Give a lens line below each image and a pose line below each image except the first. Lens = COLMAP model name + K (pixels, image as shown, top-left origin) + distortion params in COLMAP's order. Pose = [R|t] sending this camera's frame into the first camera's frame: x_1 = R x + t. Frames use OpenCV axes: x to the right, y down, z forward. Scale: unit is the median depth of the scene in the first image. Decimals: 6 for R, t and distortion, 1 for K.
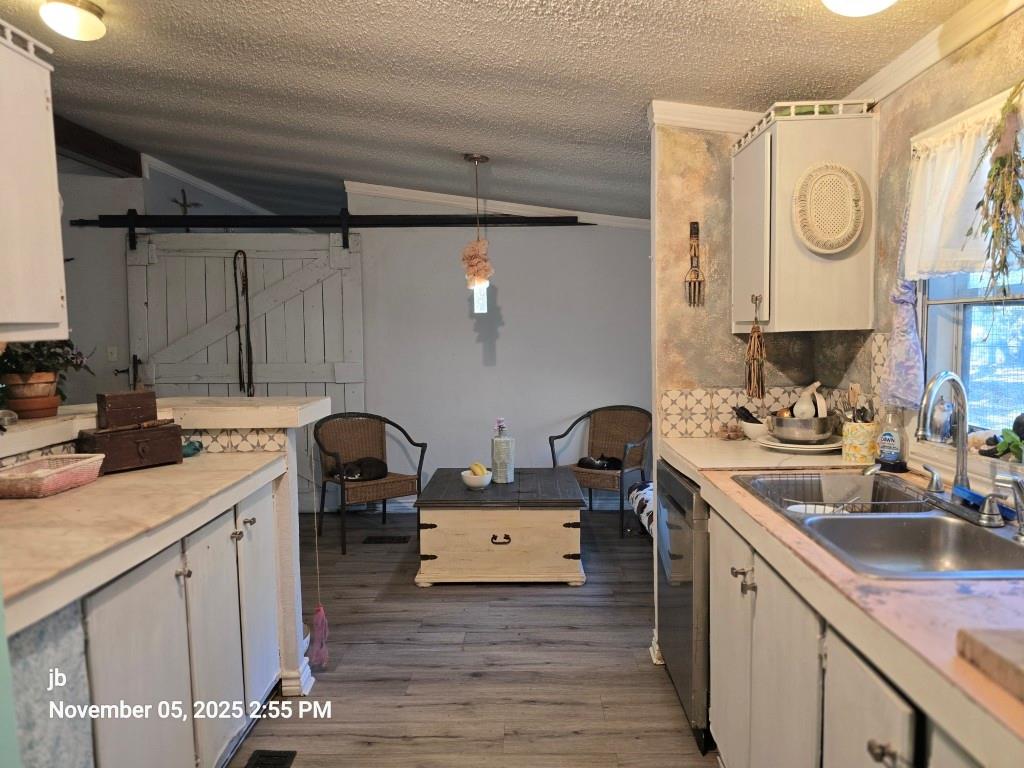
lens RADIAL K [[680.8, 0, 521.6], [0, 680.8, 393.5], [0, 0, 1]] dist [0.065574, -0.066763]
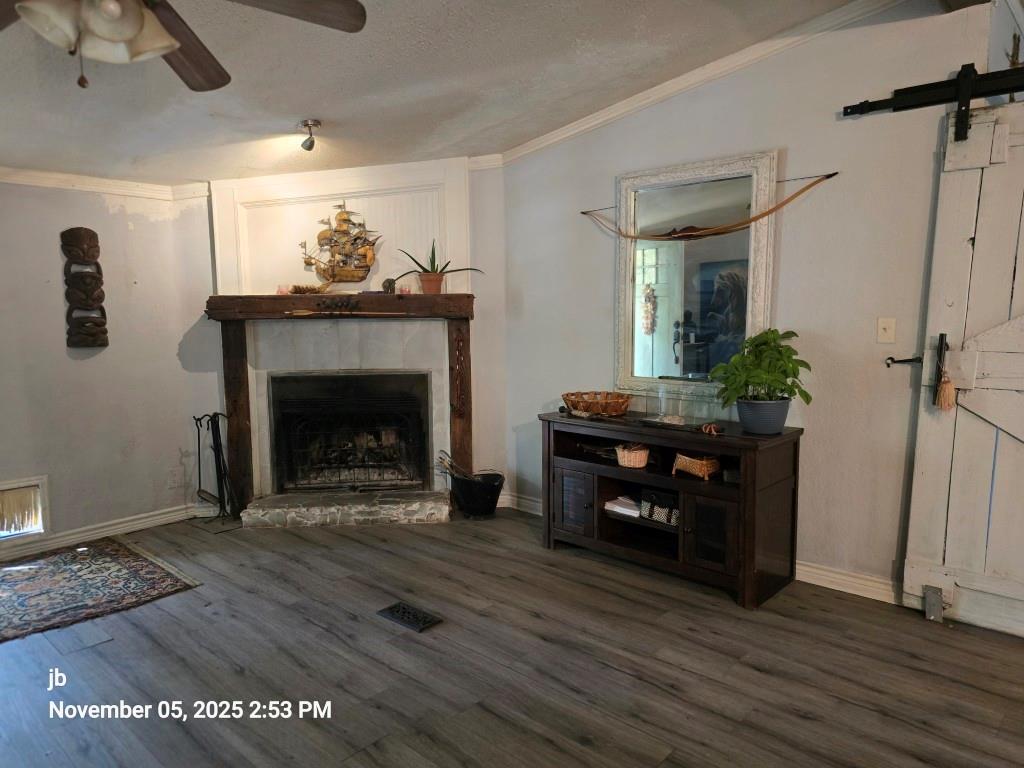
lens RADIAL K [[681.9, 0, 512.0], [0, 681.9, 384.0], [0, 0, 1]] dist [0.062494, -0.057069]
pose [[0.751740, 0.082545, -0.654273, -0.455818], [-0.057905, 0.996565, 0.059198, -0.028741], [0.656912, -0.006616, 0.753938, 0.354342]]
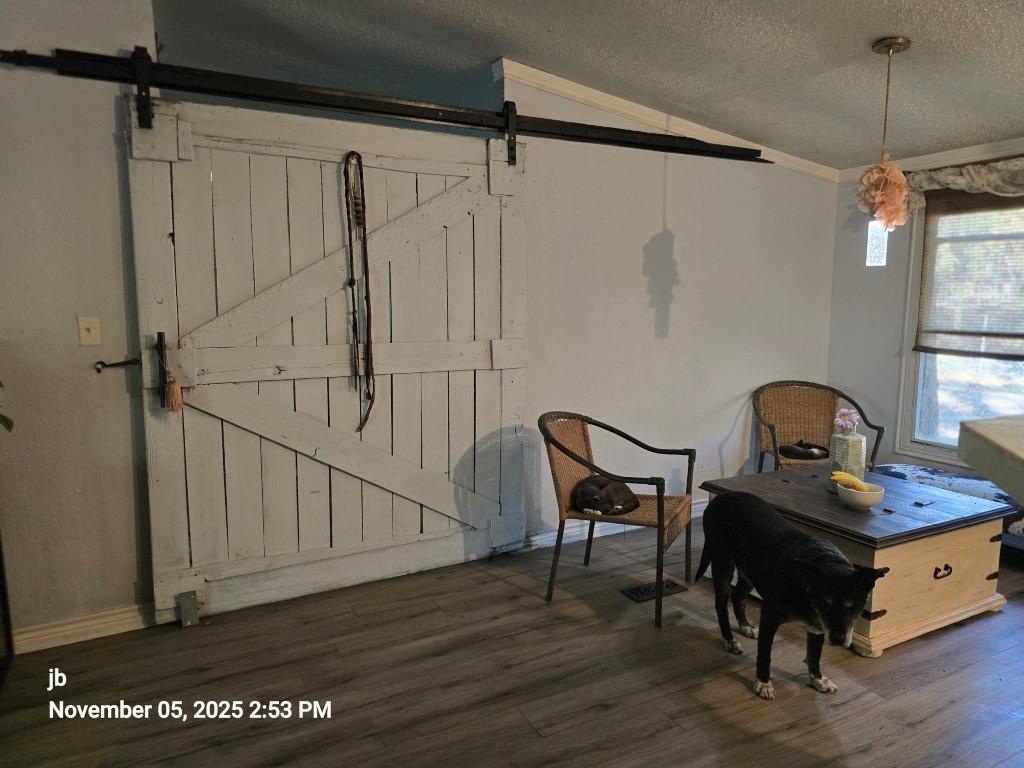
lens RADIAL K [[685.4, 0, 514.3], [0, 685.4, 392.3], [0, 0, 1]] dist [0.050265, -0.041338]
pose [[0.878654, -0.059434, 0.473745, -0.579766], [0.032962, 0.997406, 0.063996, -0.035543], [-0.476320, -0.040615, 0.878334, 0.405568]]
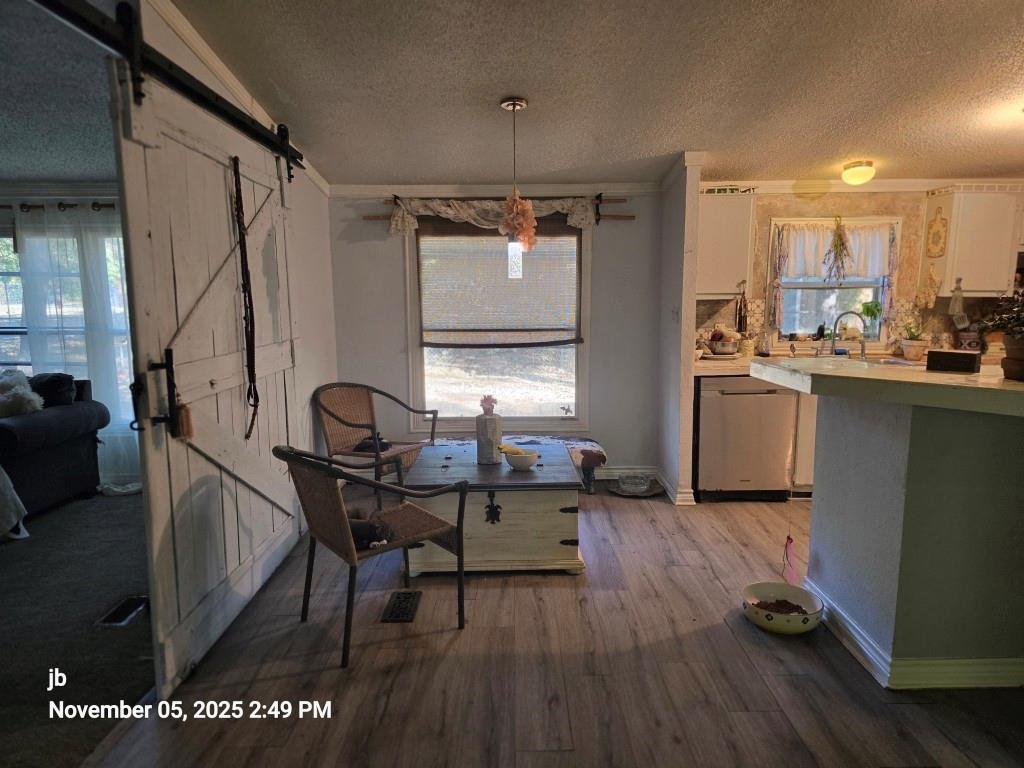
lens RADIAL K [[685.4, 0, 514.3], [0, 685.4, 392.3], [0, 0, 1]] dist [0.050265, -0.041338]
pose [[-0.023964, -0.131292, 0.991054, -0.763624], [0.088200, 0.987195, 0.132914, -0.070185], [-0.995814, 0.090596, -0.012077, 0.786020]]
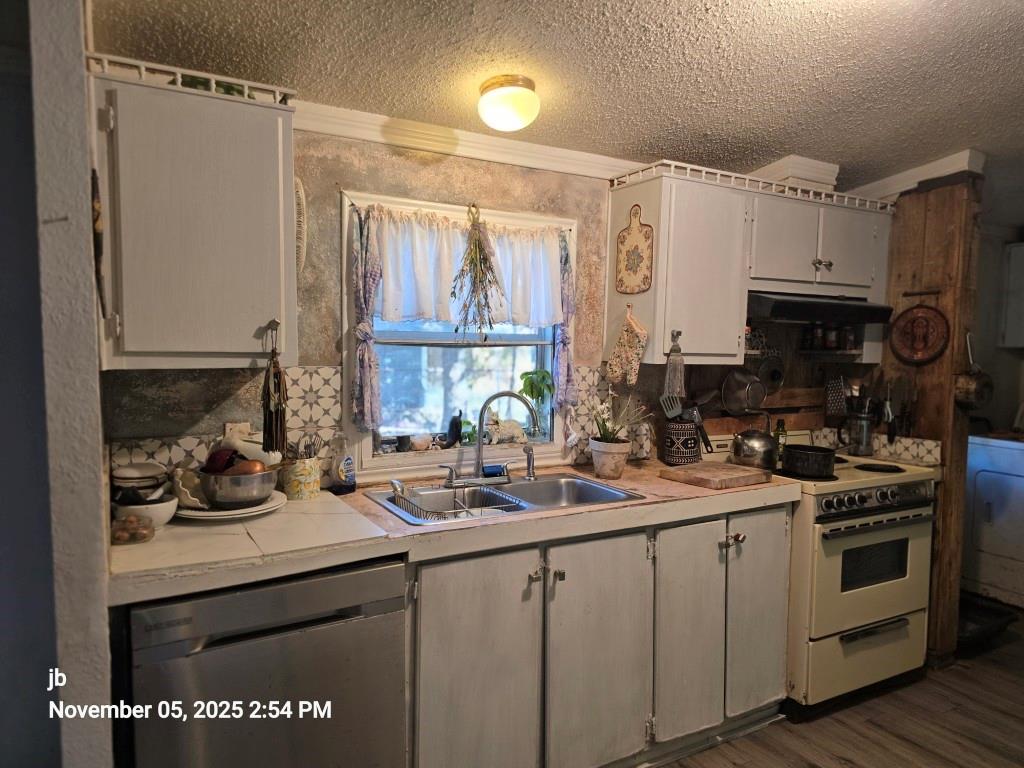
lens RADIAL K [[680.8, 0, 521.6], [0, 680.8, 393.5], [0, 0, 1]] dist [0.065574, -0.066763]
pose [[-0.514899, -0.053155, 0.855601, -0.221297], [0.067549, 0.992457, 0.102309, -0.059046], [-0.854585, 0.110474, -0.507424, 0.532508]]
